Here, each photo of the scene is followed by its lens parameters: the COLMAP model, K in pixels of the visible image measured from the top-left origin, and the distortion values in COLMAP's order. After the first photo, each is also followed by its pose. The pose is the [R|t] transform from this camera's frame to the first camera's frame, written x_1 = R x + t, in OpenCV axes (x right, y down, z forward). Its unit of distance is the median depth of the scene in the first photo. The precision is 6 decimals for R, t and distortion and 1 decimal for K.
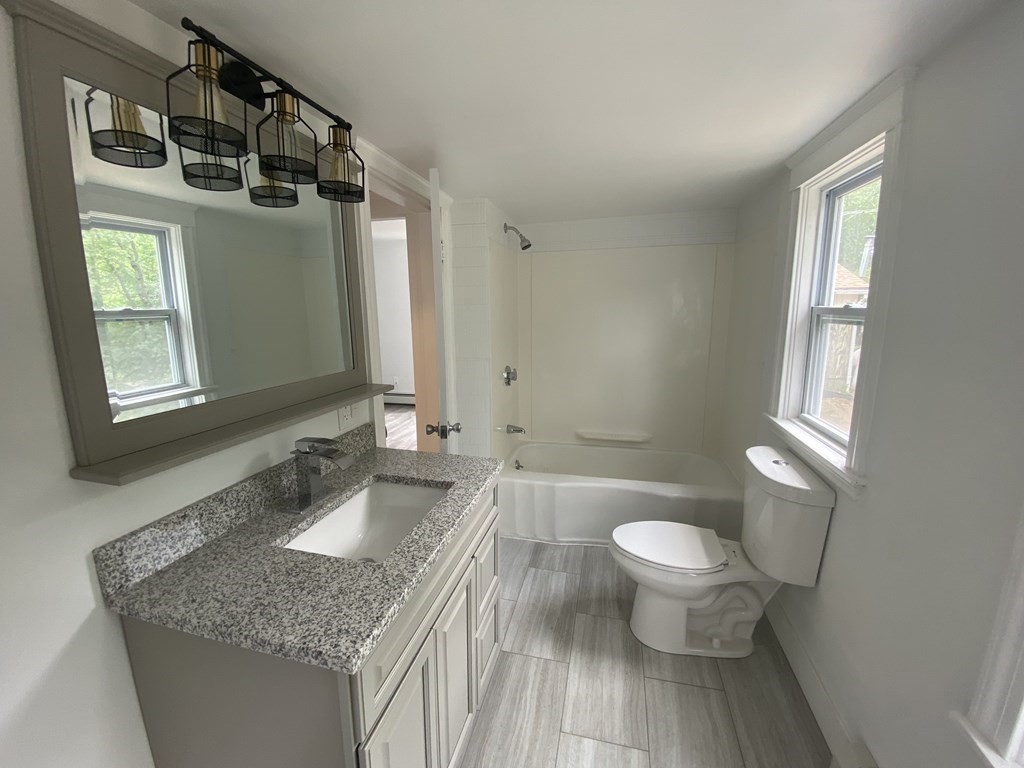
lens RADIAL K [[415.8, 0, 517.3], [0, 415.8, 375.0], [0, 0, 1]] dist [0.049332, -0.038060]
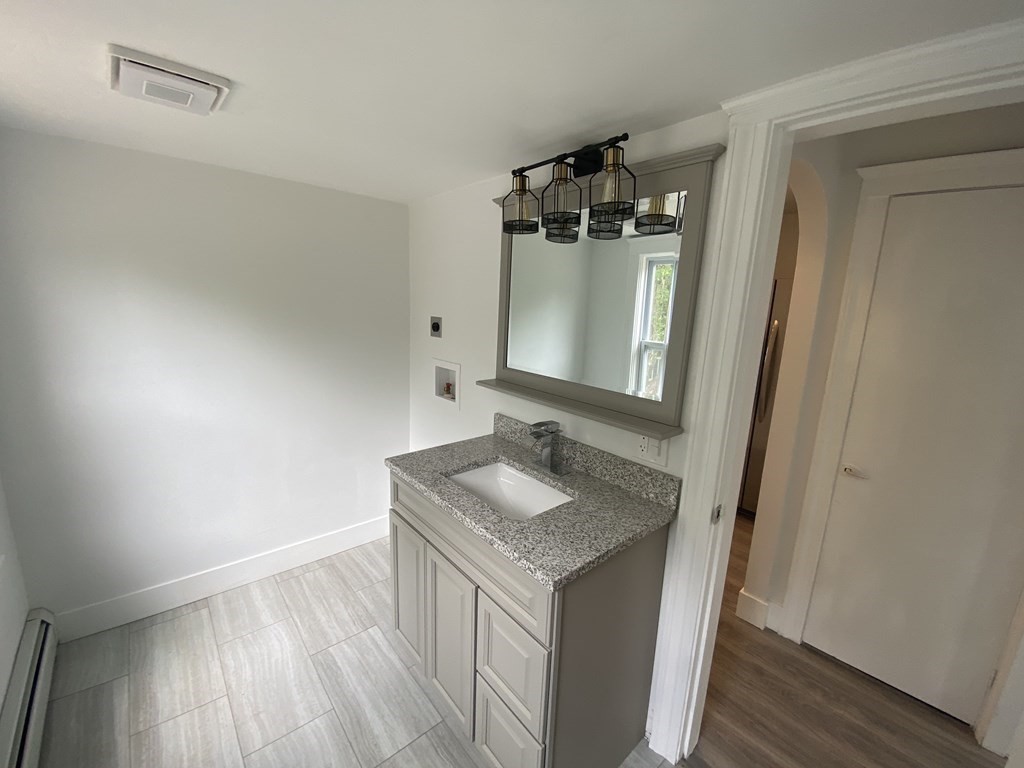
lens RADIAL K [[415.8, 0, 517.3], [0, 415.8, 375.0], [0, 0, 1]] dist [0.049332, -0.038060]
pose [[-0.588461, 0.110916, -0.800881, 0.597338], [-0.167926, 0.952179, 0.255256, -0.305443], [0.790895, 0.284697, -0.541695, 1.567341]]
